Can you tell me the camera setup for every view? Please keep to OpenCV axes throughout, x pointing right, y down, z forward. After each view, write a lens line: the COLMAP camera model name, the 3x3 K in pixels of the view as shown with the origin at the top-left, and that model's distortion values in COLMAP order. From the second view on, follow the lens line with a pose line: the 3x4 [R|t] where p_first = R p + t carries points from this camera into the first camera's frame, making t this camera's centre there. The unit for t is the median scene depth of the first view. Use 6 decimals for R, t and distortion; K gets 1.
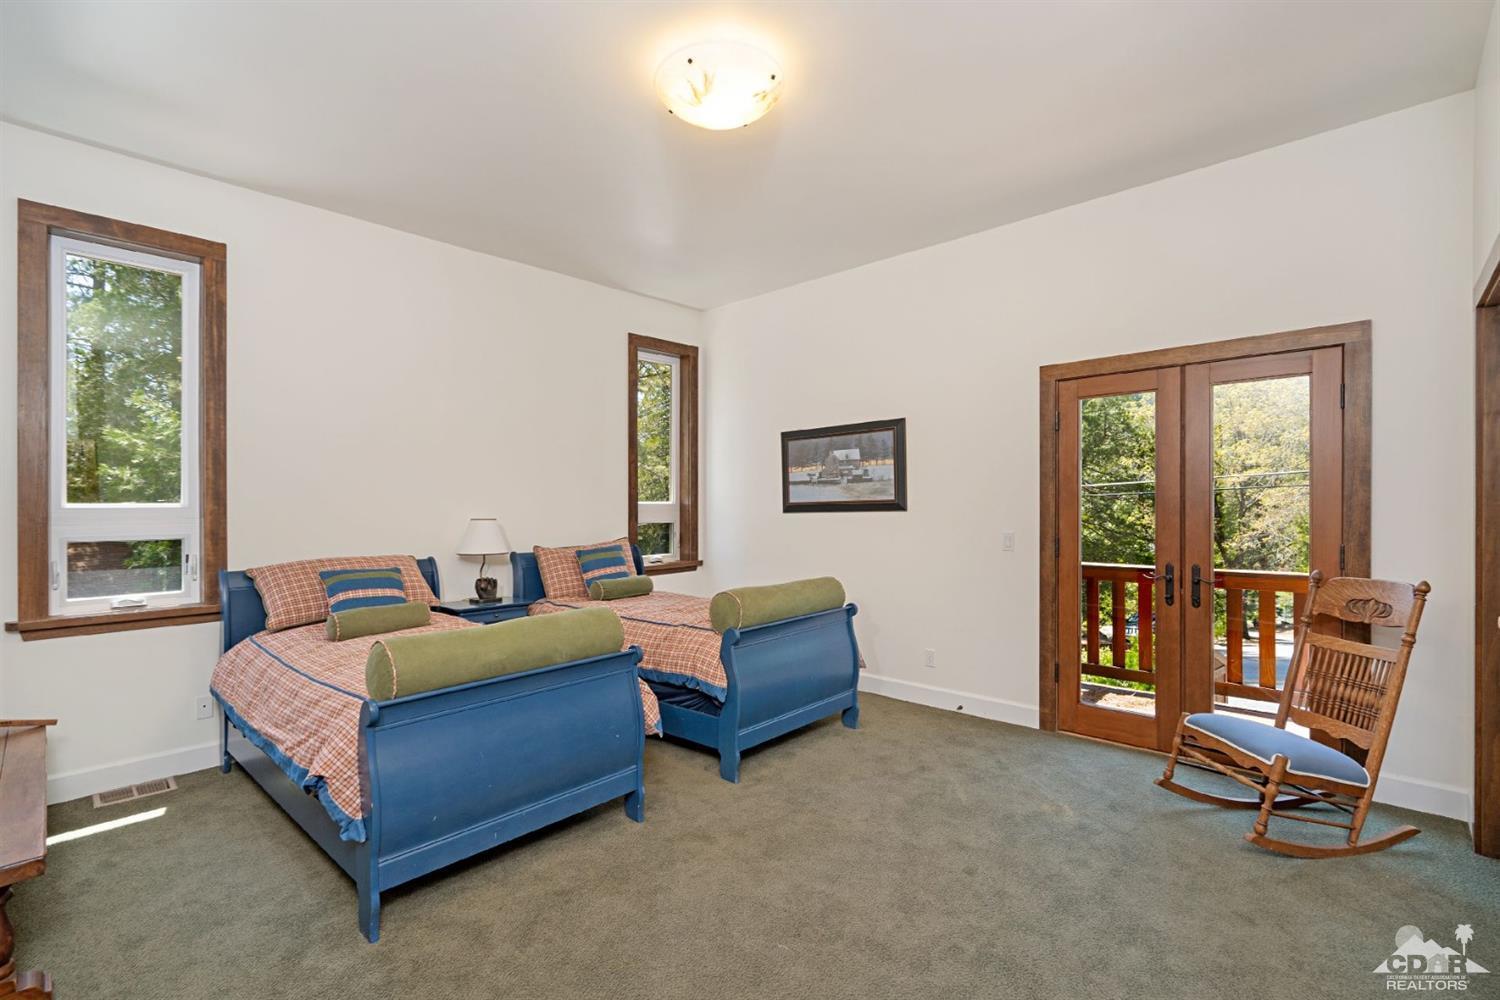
lens RADIAL K [[686.8, 0, 747.6], [0, 686.8, 502.8], [0, 0, 1]] dist [-0.002473, 0.000090]
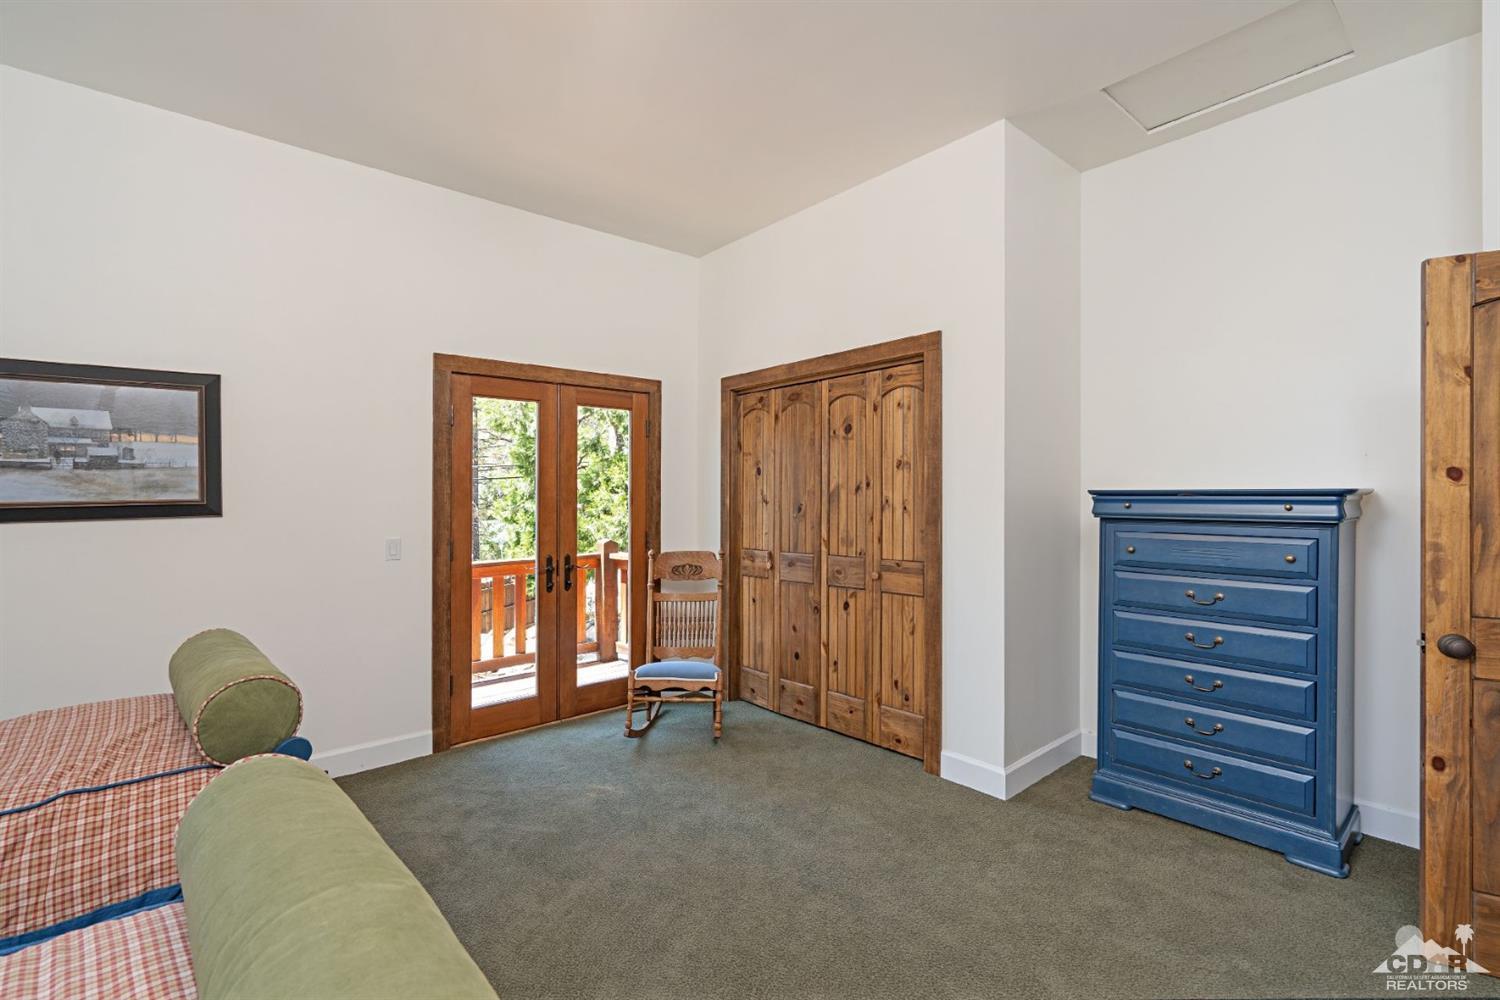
lens RADIAL K [[686.8, 0, 748.3], [0, 686.8, 497.4], [0, 0, 1]] dist [-0.002473, 0.000090]
pose [[0.099941, 0.006329, 0.994973, -0.430720], [0.007575, 0.999946, -0.007122, 0.002312], [-0.994965, 0.008249, 0.099887, 0.493346]]
